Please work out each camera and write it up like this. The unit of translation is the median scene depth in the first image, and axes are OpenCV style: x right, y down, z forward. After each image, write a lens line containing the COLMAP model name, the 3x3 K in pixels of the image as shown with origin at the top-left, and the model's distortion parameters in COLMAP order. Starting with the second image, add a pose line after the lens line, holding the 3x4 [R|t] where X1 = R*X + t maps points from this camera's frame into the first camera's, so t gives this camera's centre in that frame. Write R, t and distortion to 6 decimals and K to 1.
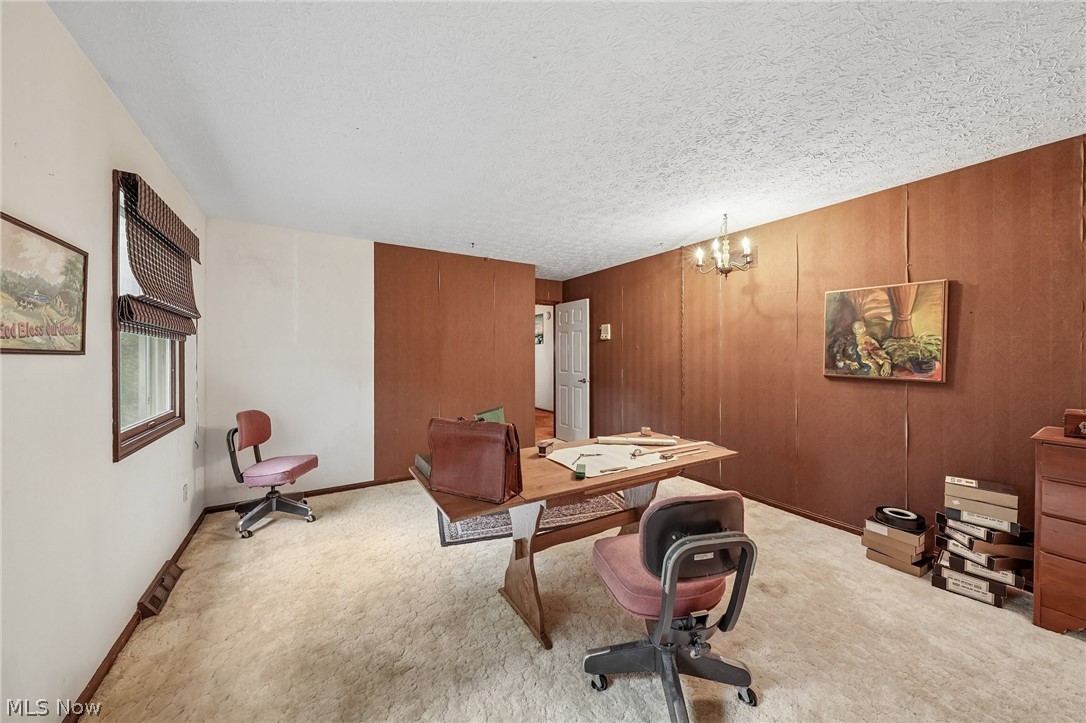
lens RADIAL K [[370.6, 0, 542.1], [0, 370.6, 356.6], [0, 0, 1]] dist [0.000039, -0.000036]
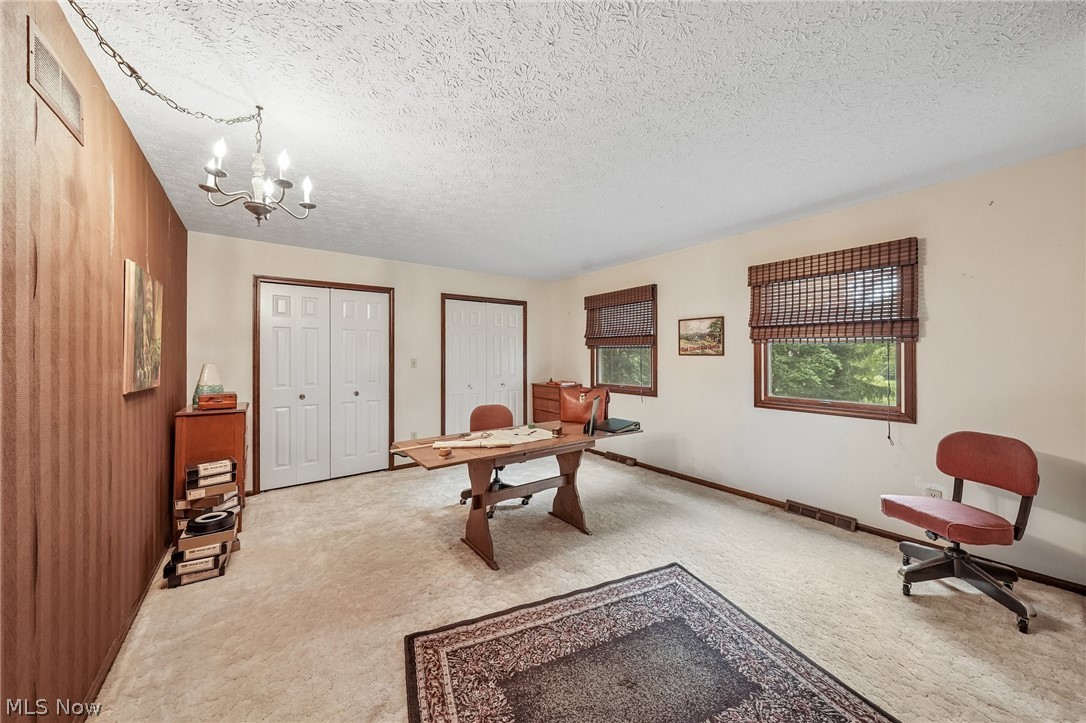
lens RADIAL K [[370.6, 0, 542.1], [0, 370.6, 354.2], [0, 0, 1]] dist [0.000039, -0.000036]
pose [[-0.995488, -0.000406, -0.094884, 0.163155], [-0.001033, 0.999978, 0.006563, -0.019203], [0.094879, 0.006631, -0.995467, 2.027642]]
